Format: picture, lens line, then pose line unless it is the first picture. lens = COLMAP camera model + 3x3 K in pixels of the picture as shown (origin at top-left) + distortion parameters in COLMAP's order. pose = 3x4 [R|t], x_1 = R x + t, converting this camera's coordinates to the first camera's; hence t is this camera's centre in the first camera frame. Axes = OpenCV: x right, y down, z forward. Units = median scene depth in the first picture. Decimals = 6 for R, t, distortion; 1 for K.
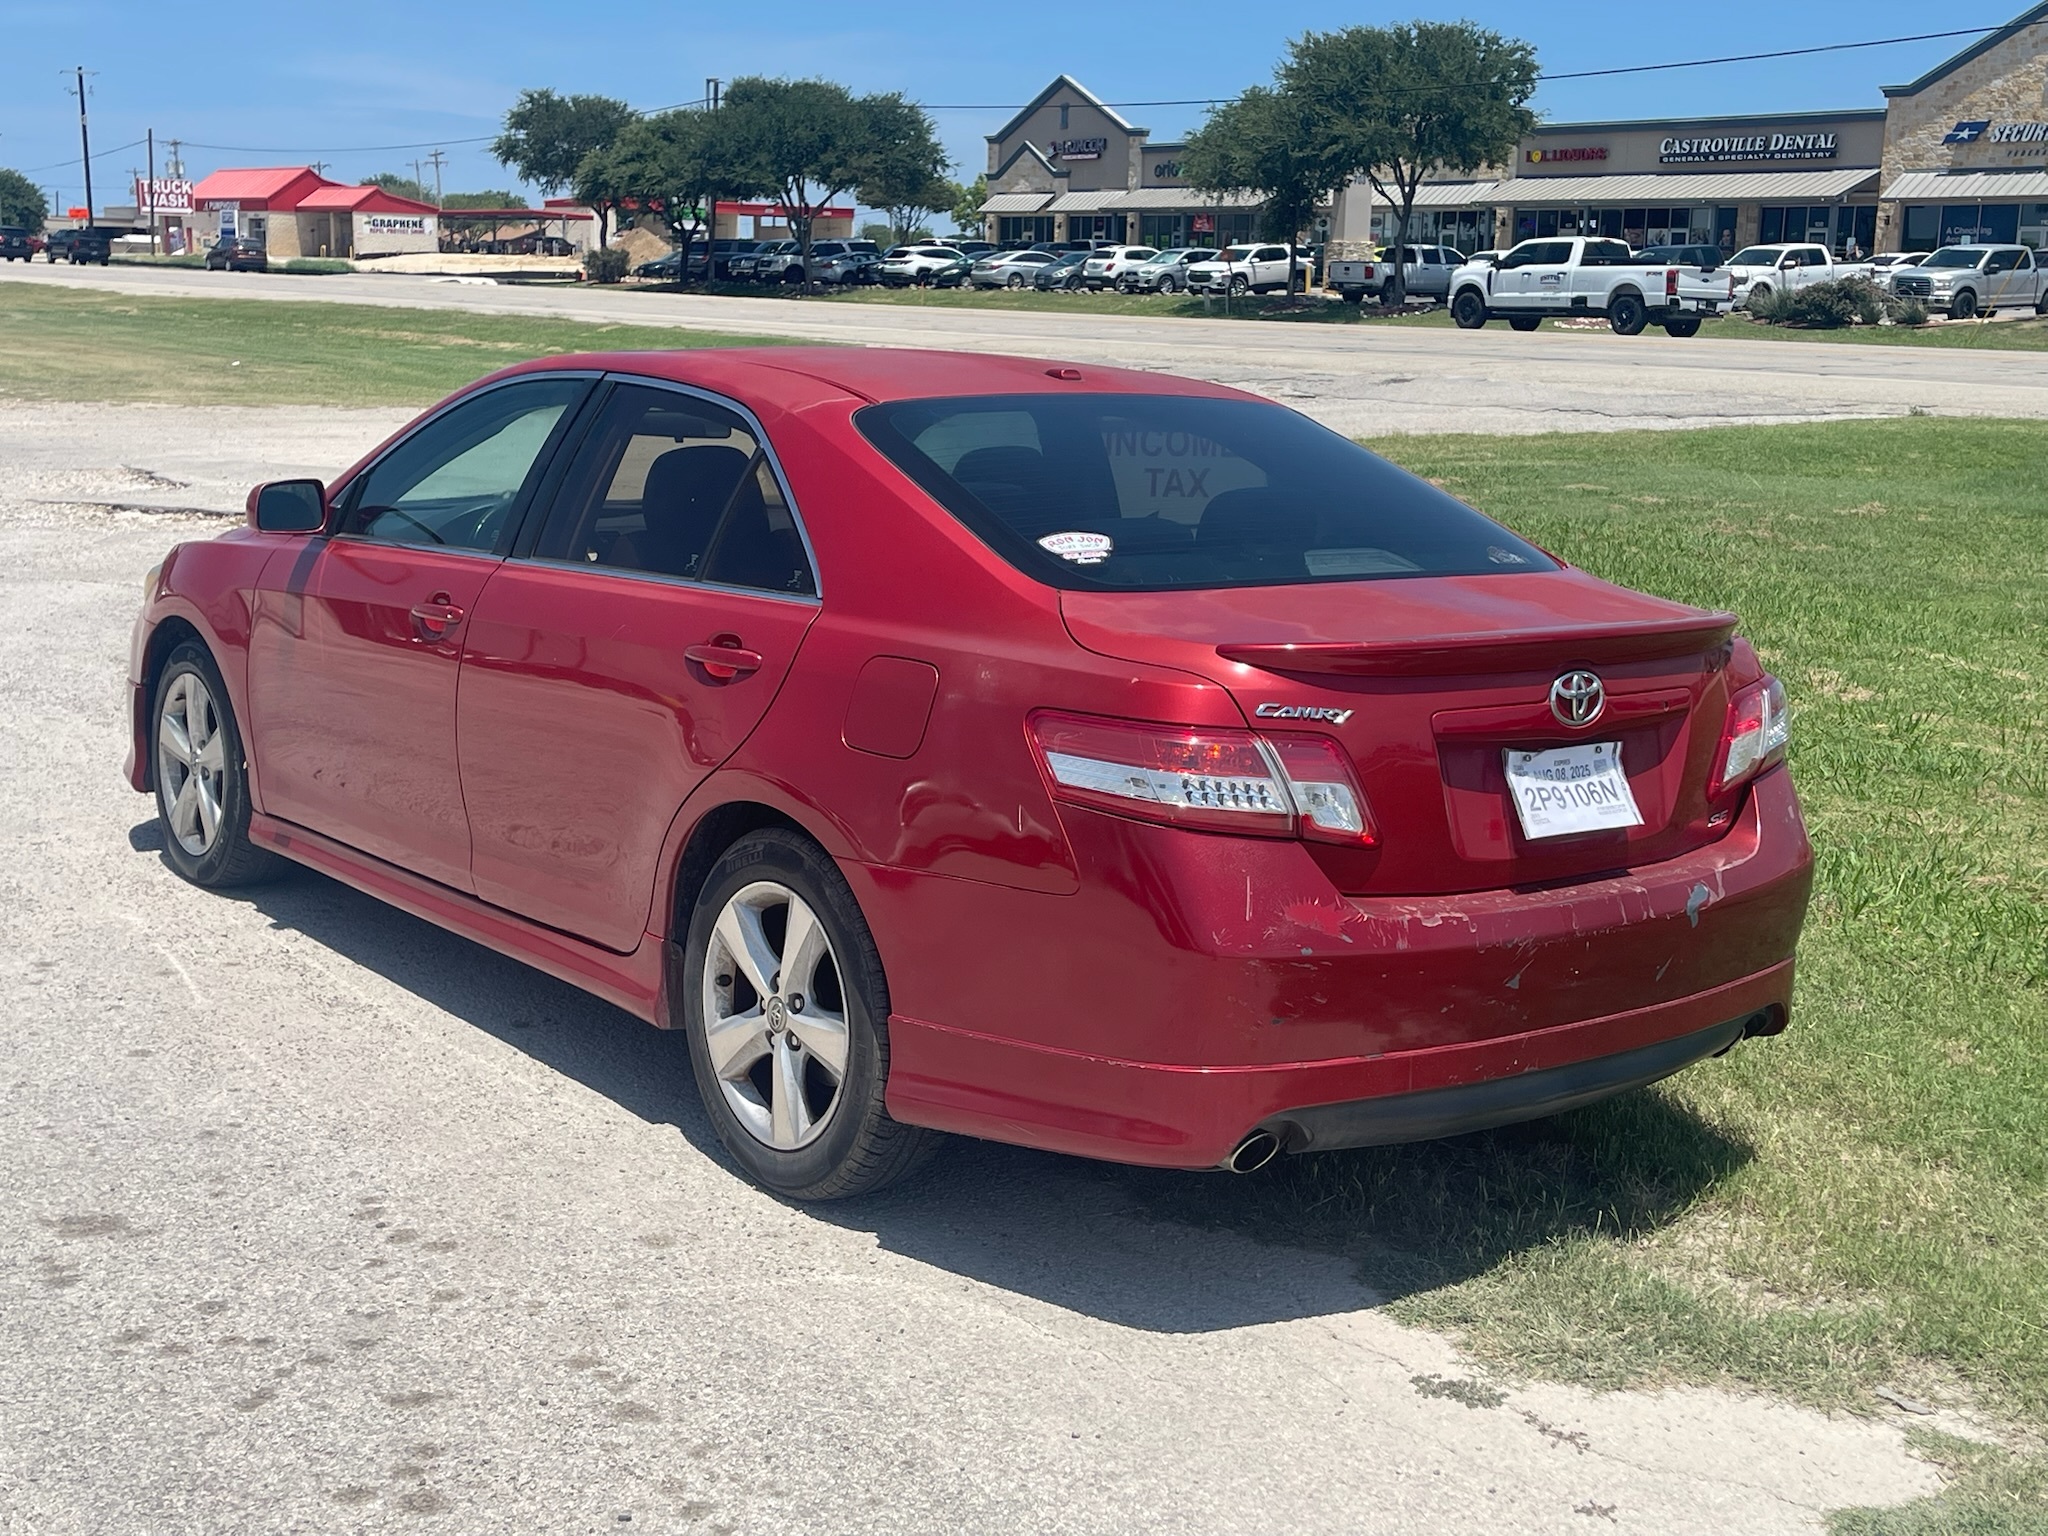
lens RADIAL K [[2490.2, 0, 1087.8], [0, 2490.2, 769.2], [0, 0, 1]] dist [0.032685, -0.044165]
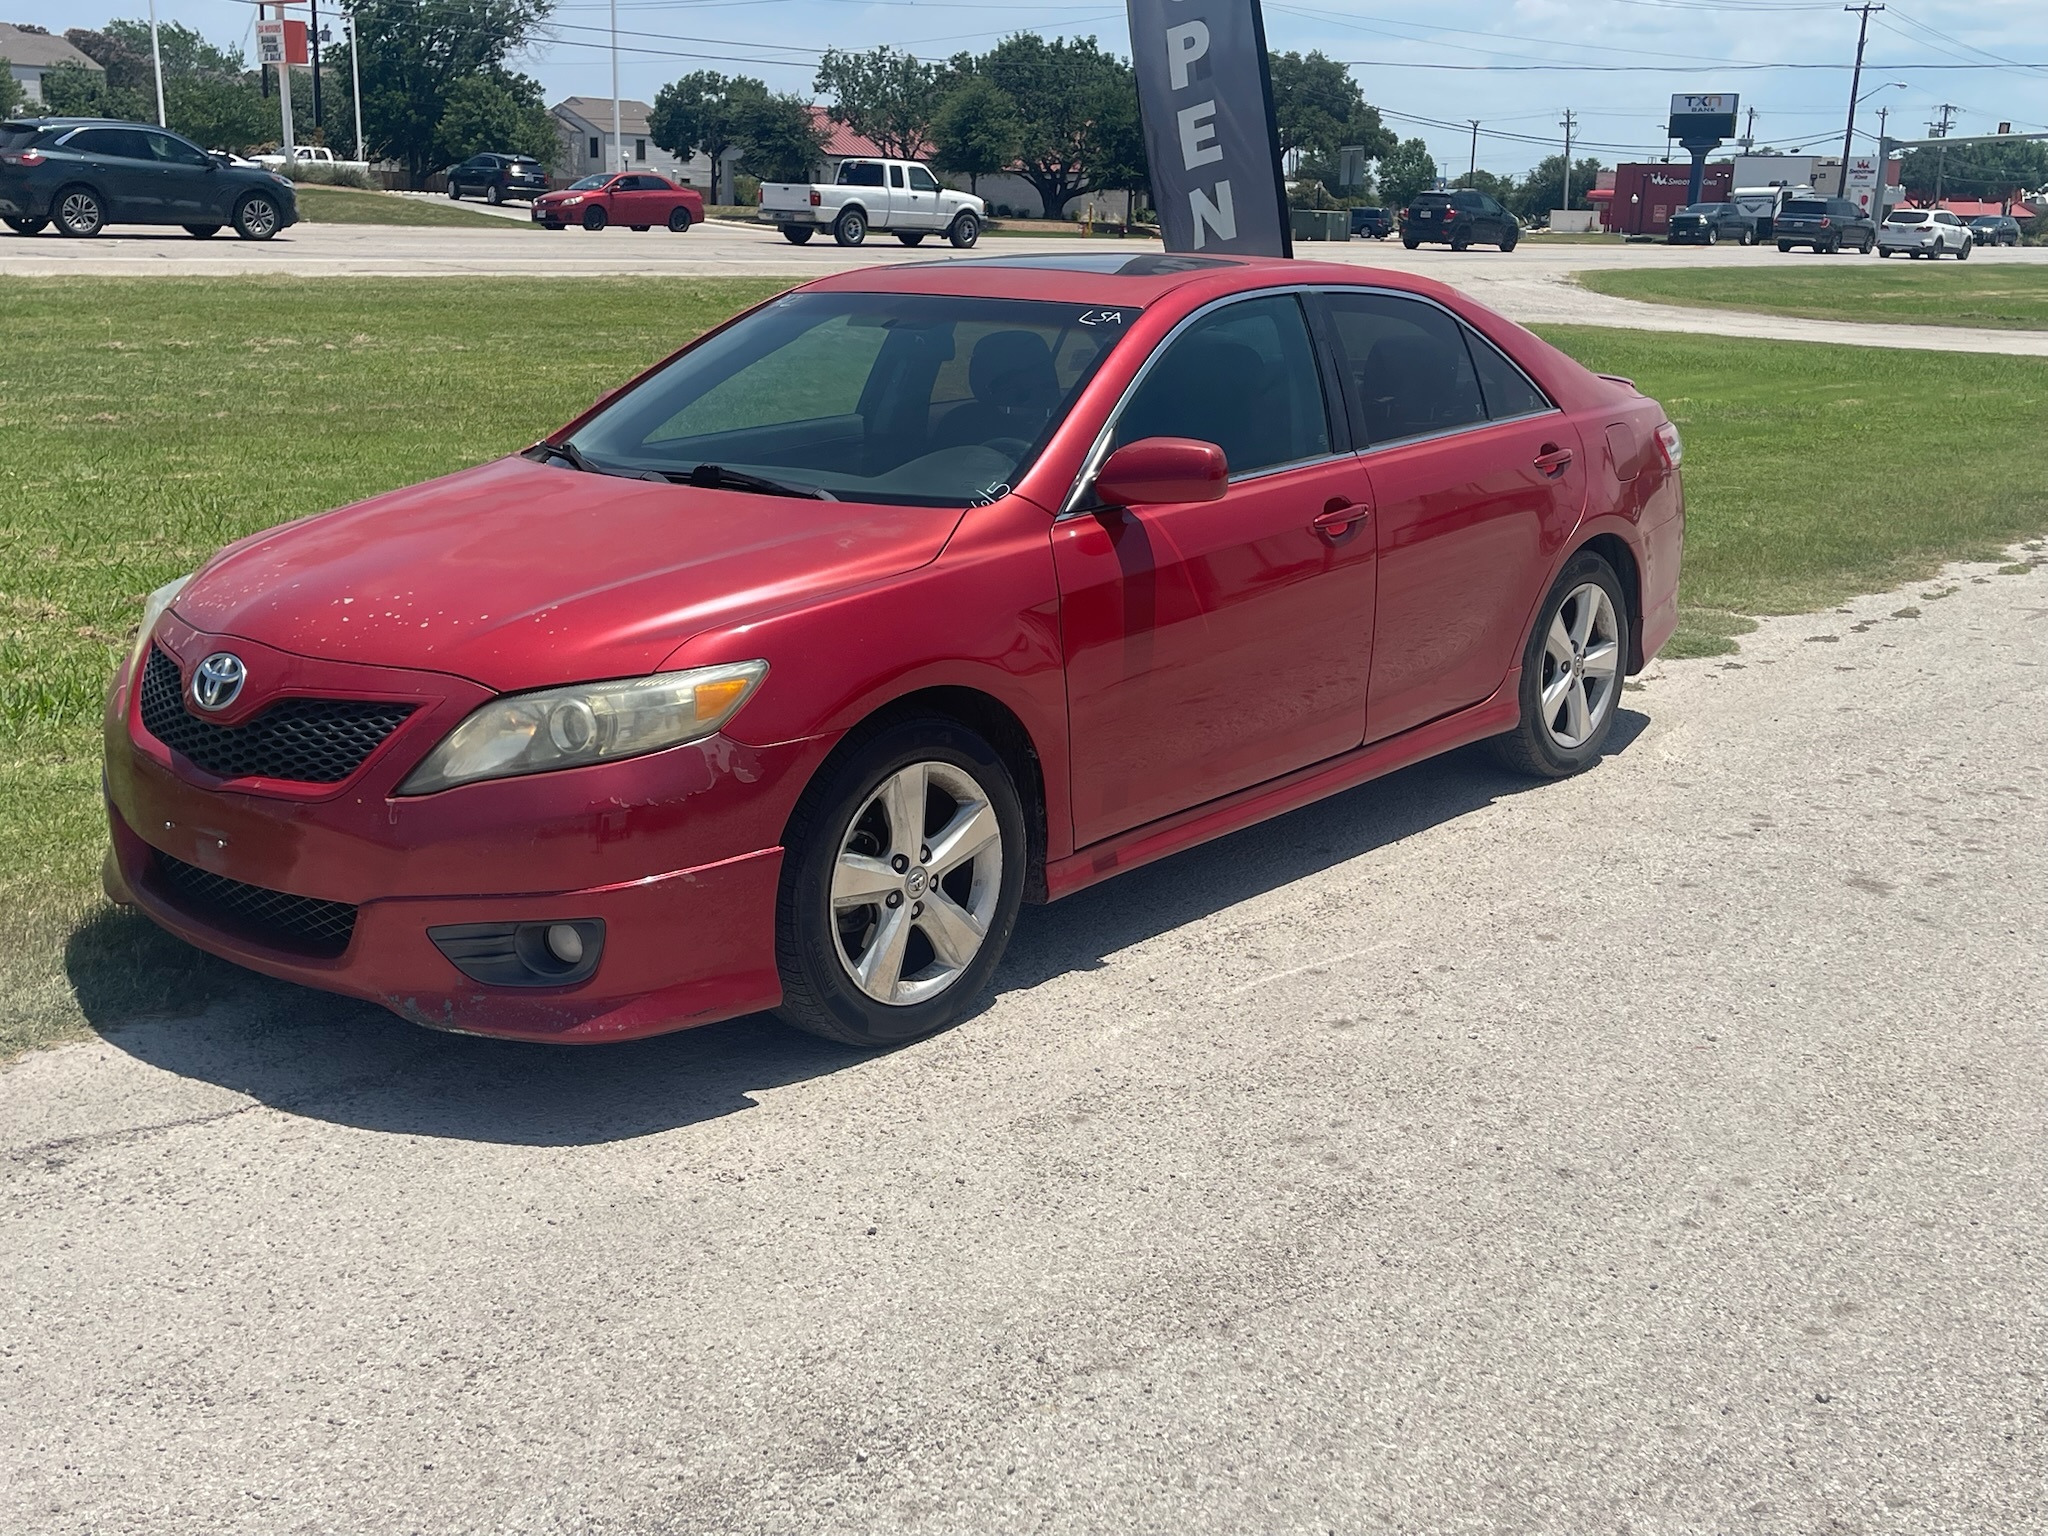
lens RADIAL K [[2080.2, 0, 1024.0], [0, 2080.2, 768.0], [0, 0, 1]] dist [0.005876, 0.081906]
pose [[-0.171840, -0.285205, 0.942937, -1.387367], [0.159120, 0.936570, 0.312277, -0.327226], [-0.972189, 0.203702, -0.115558, 1.543936]]
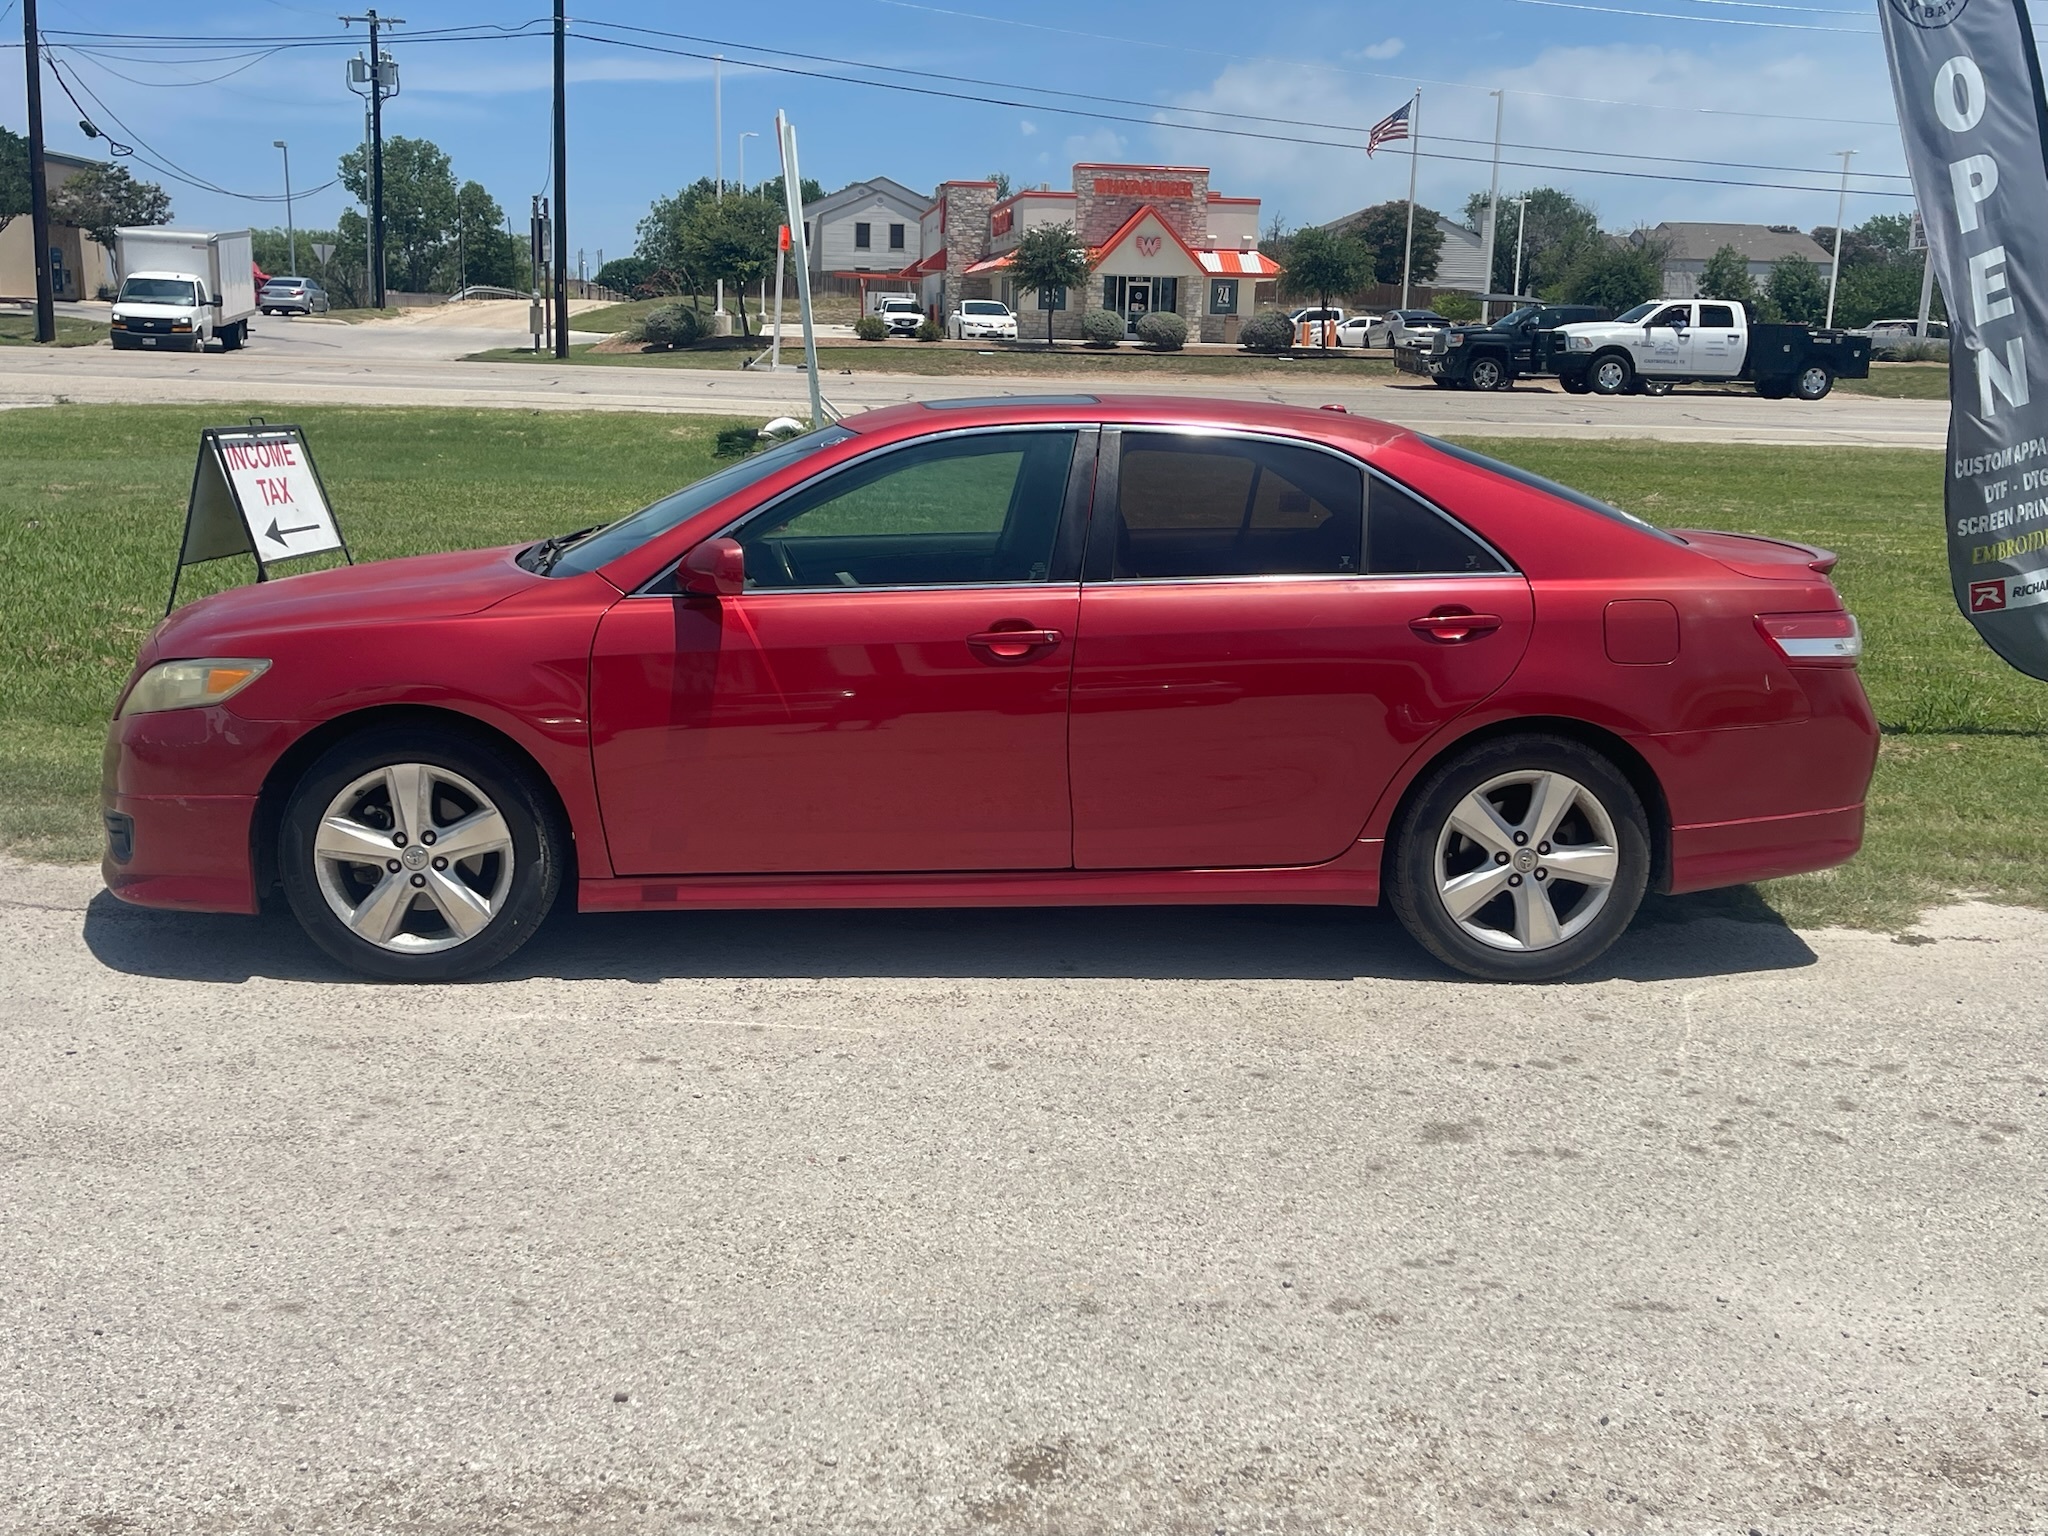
lens RADIAL K [[1975.0, 0, 1024.0], [0, 1975.0, 768.0], [0, 0, 1]] dist [0.023594, 0.004164]
pose [[0.570106, -0.183388, 0.800842, -1.219044], [0.143963, 0.981986, 0.122384, -0.138902], [-0.808860, 0.045519, 0.586237, 0.564268]]
